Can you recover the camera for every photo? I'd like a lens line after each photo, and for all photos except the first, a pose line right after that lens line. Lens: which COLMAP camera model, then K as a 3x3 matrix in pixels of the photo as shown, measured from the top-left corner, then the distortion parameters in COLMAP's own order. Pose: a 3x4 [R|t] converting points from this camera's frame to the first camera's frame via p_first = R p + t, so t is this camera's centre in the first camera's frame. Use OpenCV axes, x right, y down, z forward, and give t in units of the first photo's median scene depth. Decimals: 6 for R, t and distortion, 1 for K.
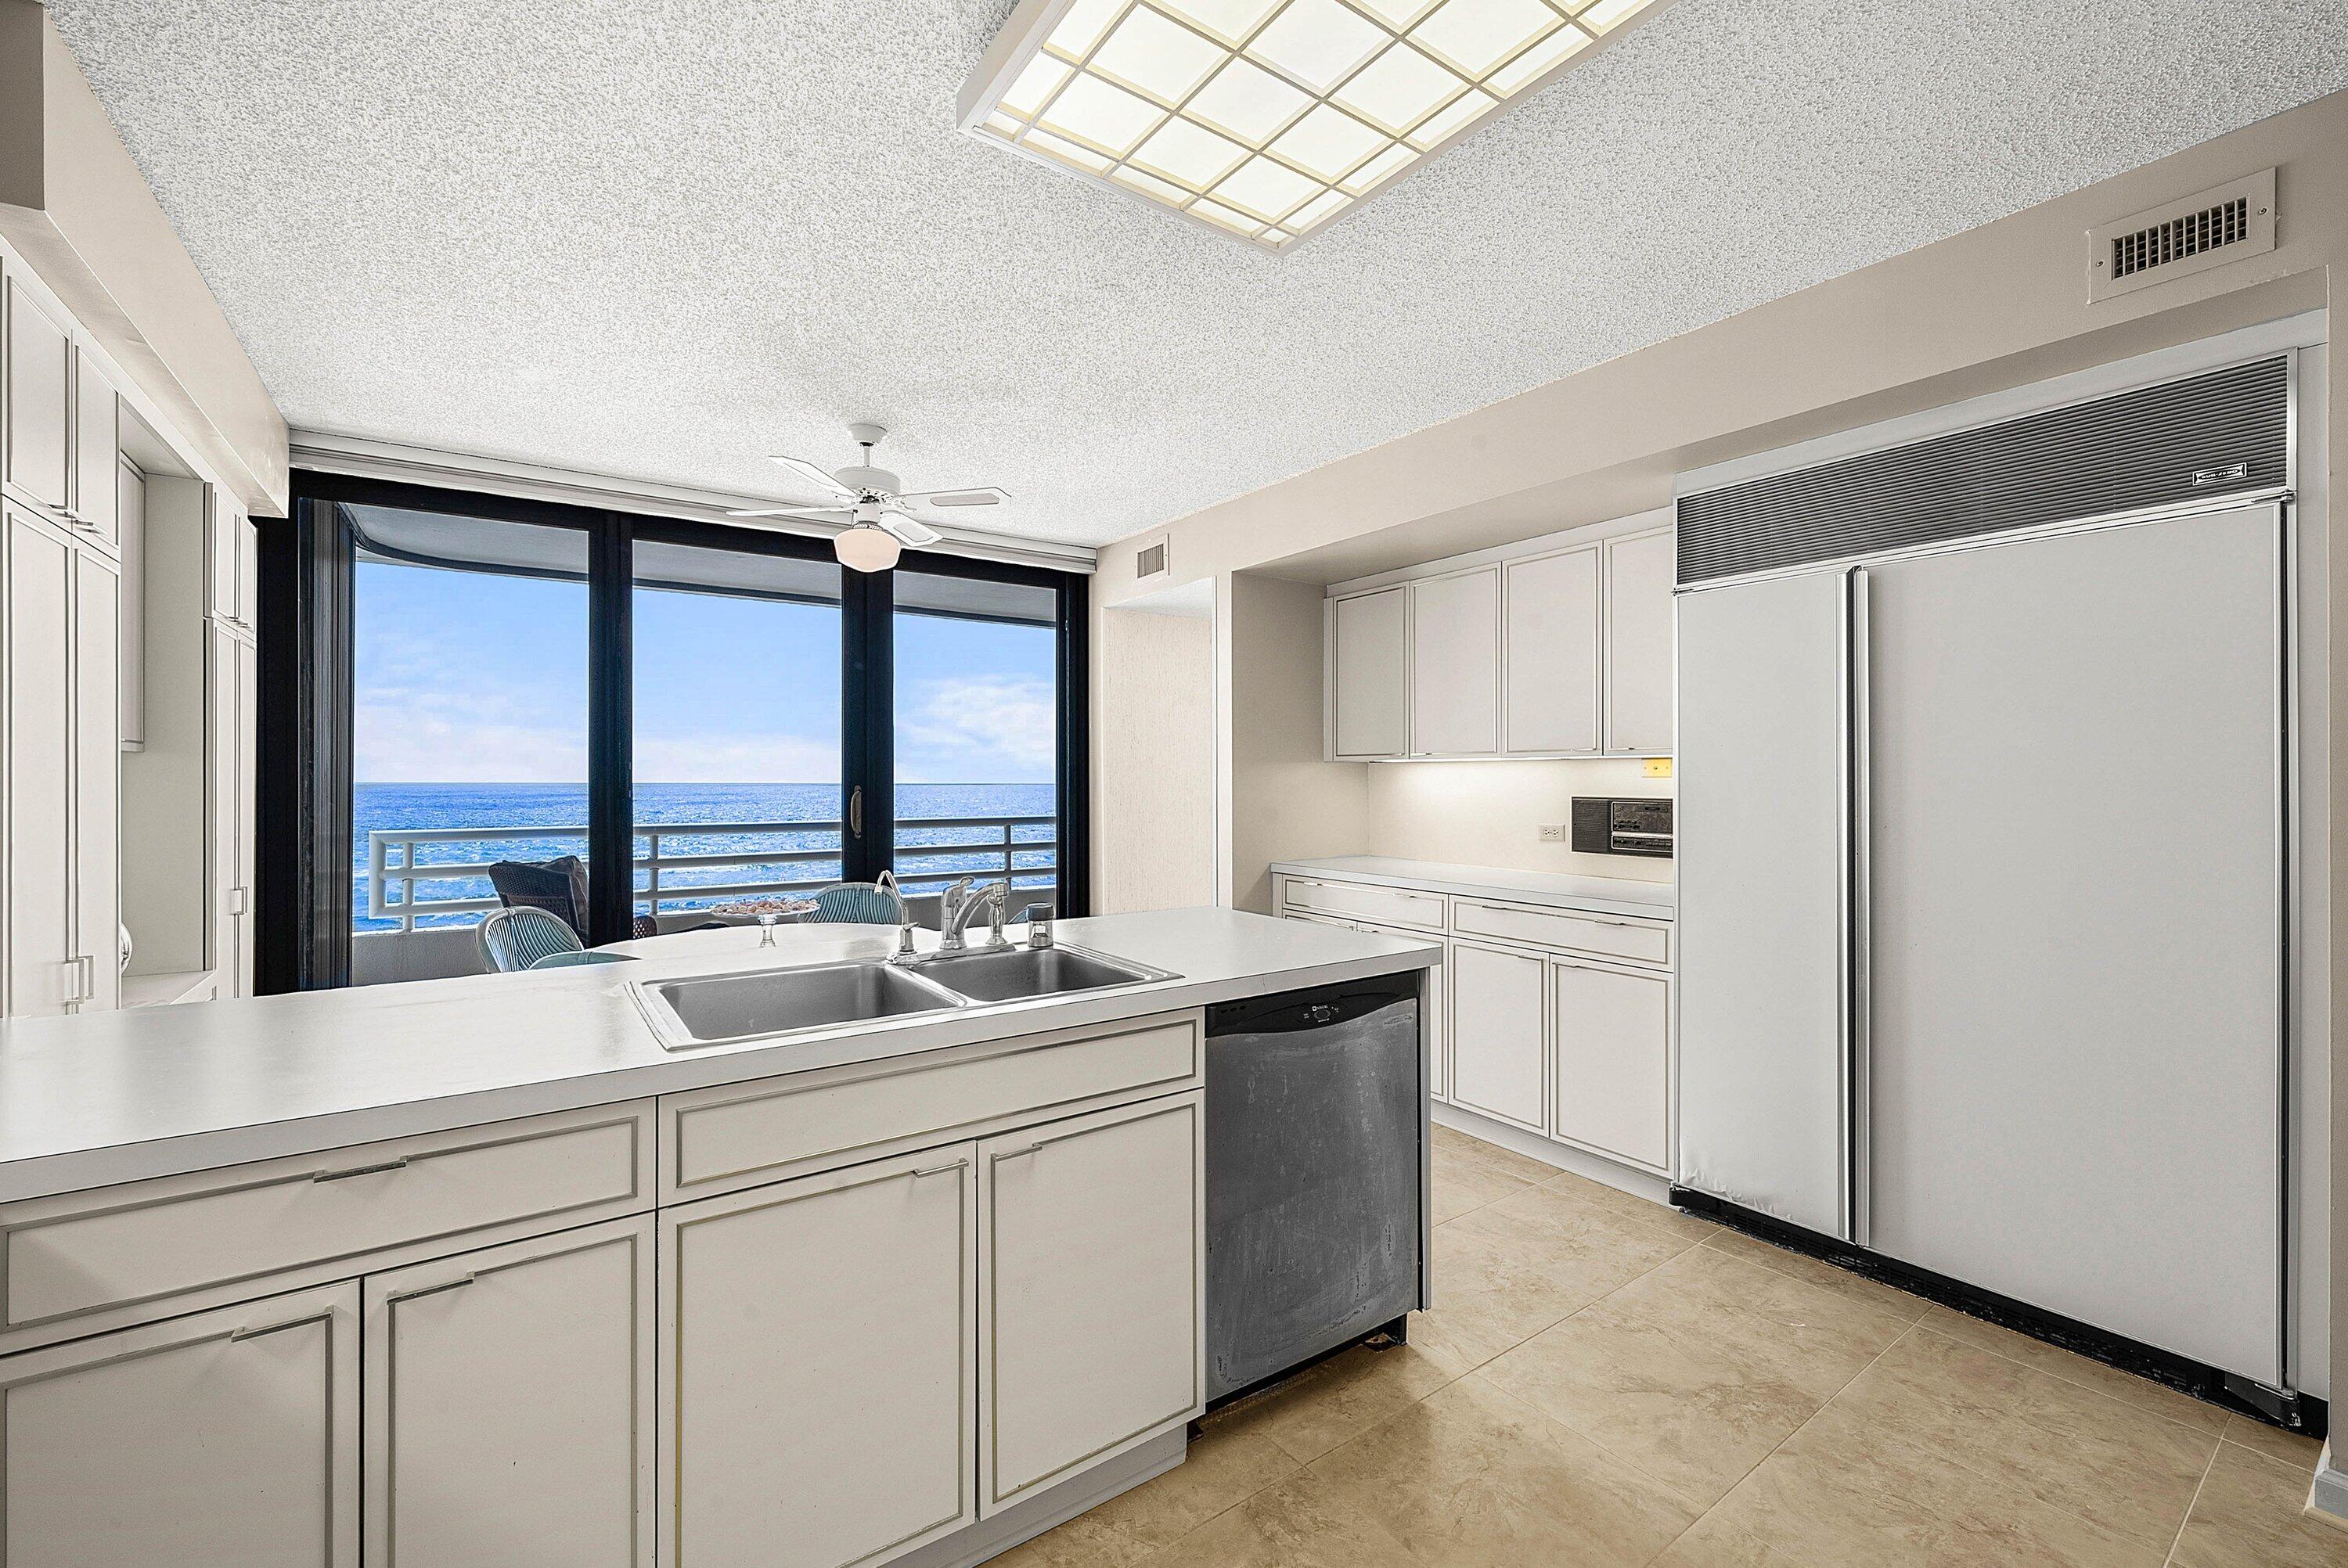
lens RADIAL K [[976.2, 0, 1168.7], [0, 976.2, 775.0], [0, 0, 1]] dist [-0.016459, 0.000127]
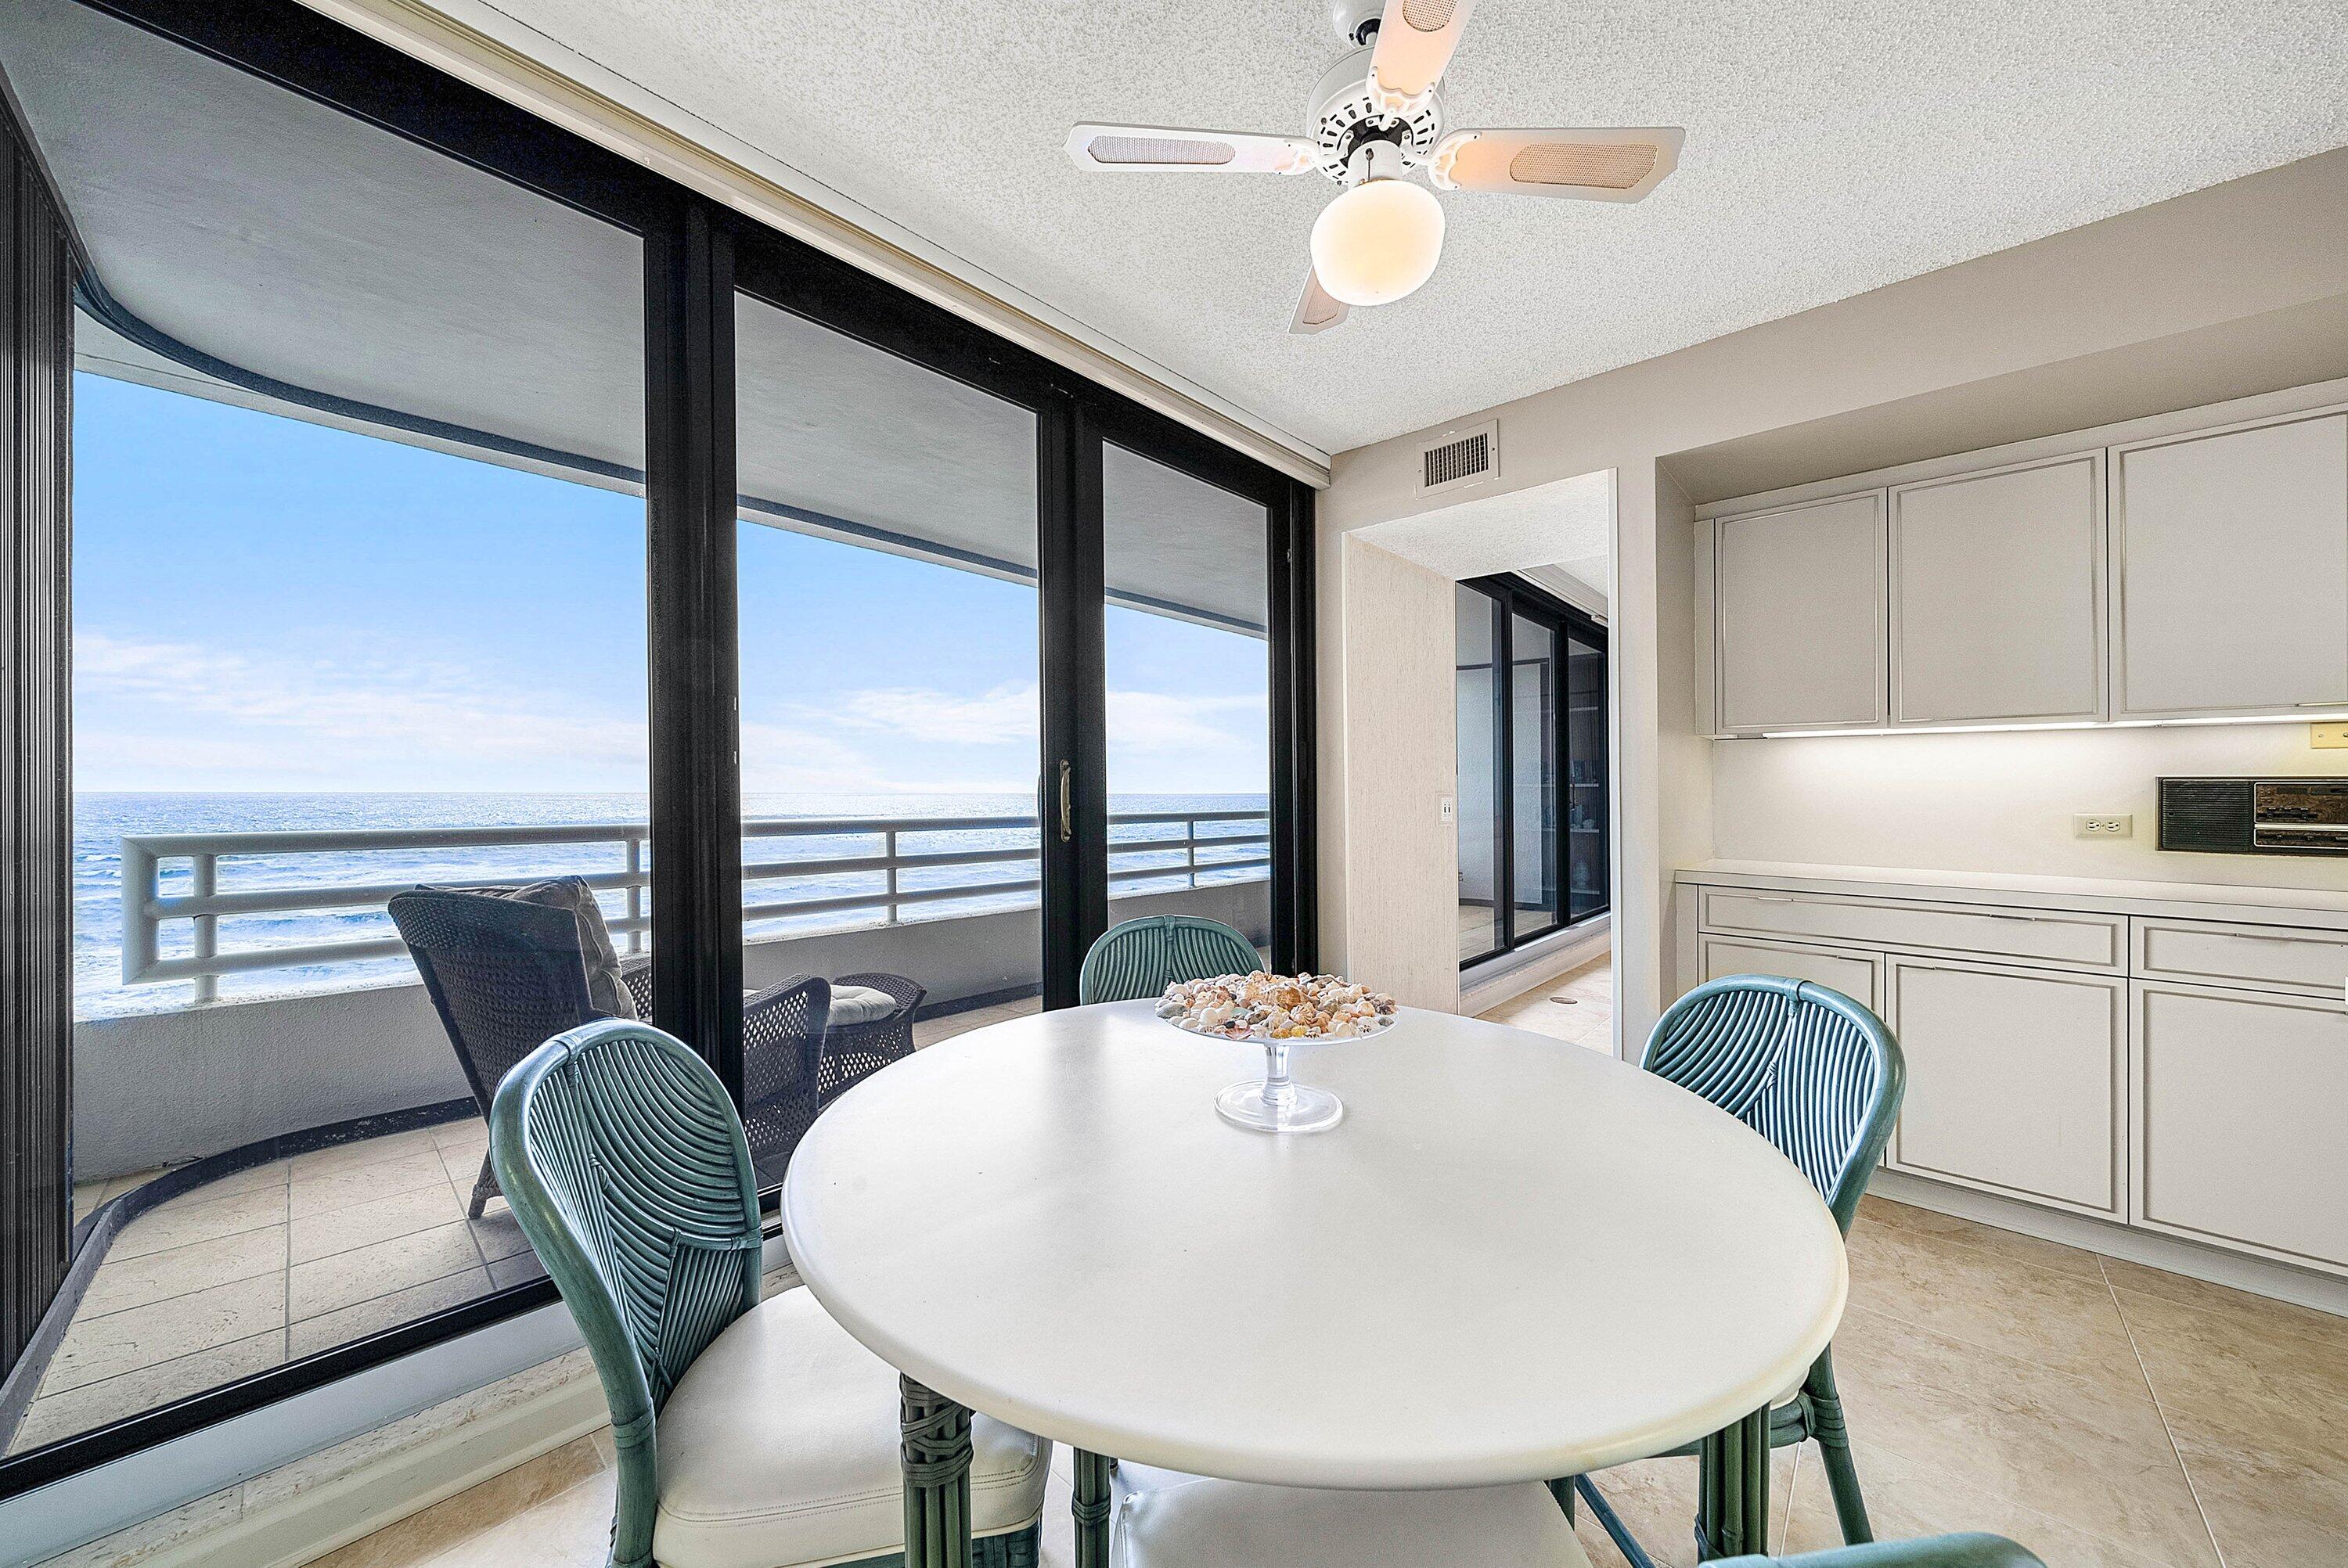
lens RADIAL K [[862.0, 0, 1238.8], [0, 862.0, 796.4], [0, 0, 1]] dist [-0.001746, -0.000160]
pose [[0.976220, 0.001313, 0.216779, -0.399340], [-0.005687, 0.999793, 0.019554, 0.027508], [-0.216708, -0.020322, 0.976025, 0.493895]]
